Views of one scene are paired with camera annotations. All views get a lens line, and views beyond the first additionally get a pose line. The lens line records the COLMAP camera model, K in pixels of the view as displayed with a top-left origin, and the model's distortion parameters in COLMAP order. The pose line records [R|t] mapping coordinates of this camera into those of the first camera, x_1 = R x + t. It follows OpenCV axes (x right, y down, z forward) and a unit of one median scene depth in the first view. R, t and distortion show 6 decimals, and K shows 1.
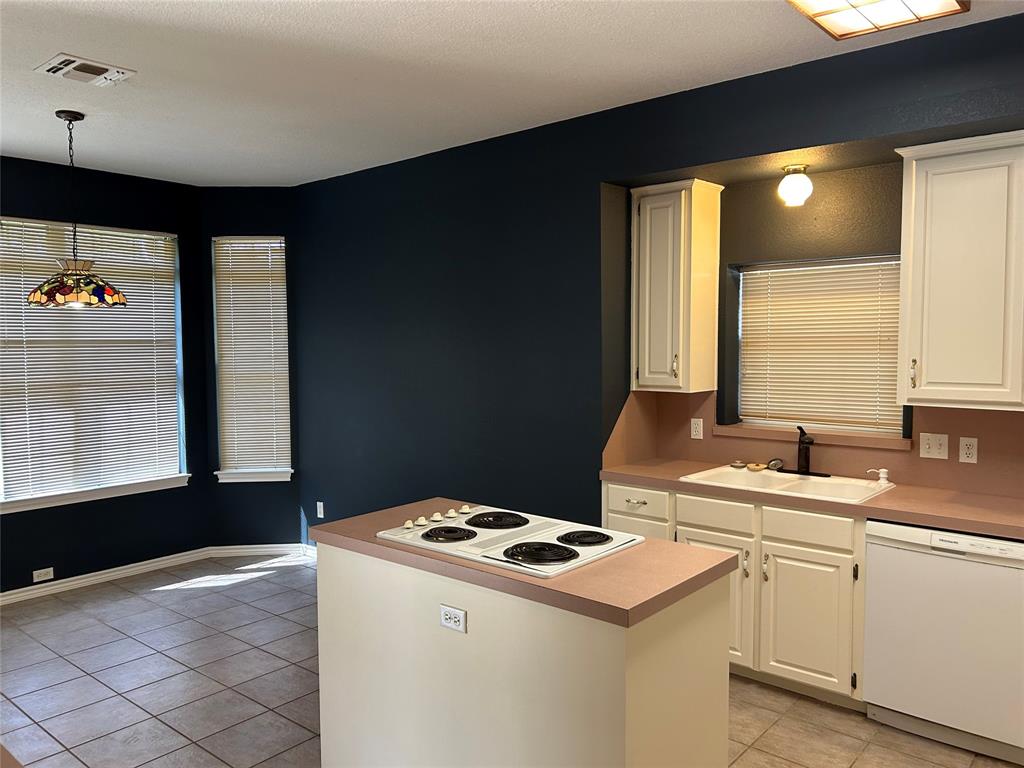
lens RADIAL K [[773.0, 0, 518.7], [0, 773.0, 389.8], [0, 0, 1]] dist [0.022236, -0.014251]
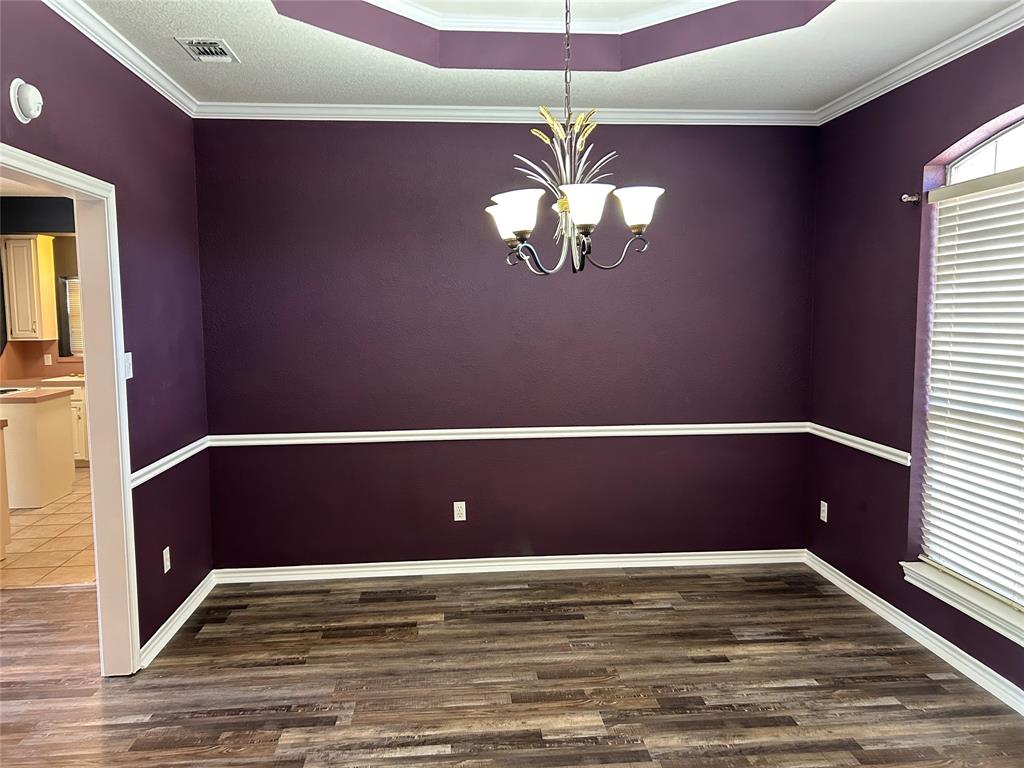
lens RADIAL K [[773.0, 0, 506.7], [0, 773.0, 380.8], [0, 0, 1]] dist [0.022236, -0.014251]
pose [[0.707269, -0.066049, 0.703852, -0.346840], [0.045865, 0.997815, 0.047547, 0.065556], [-0.705455, -0.001346, 0.708754, -1.247786]]
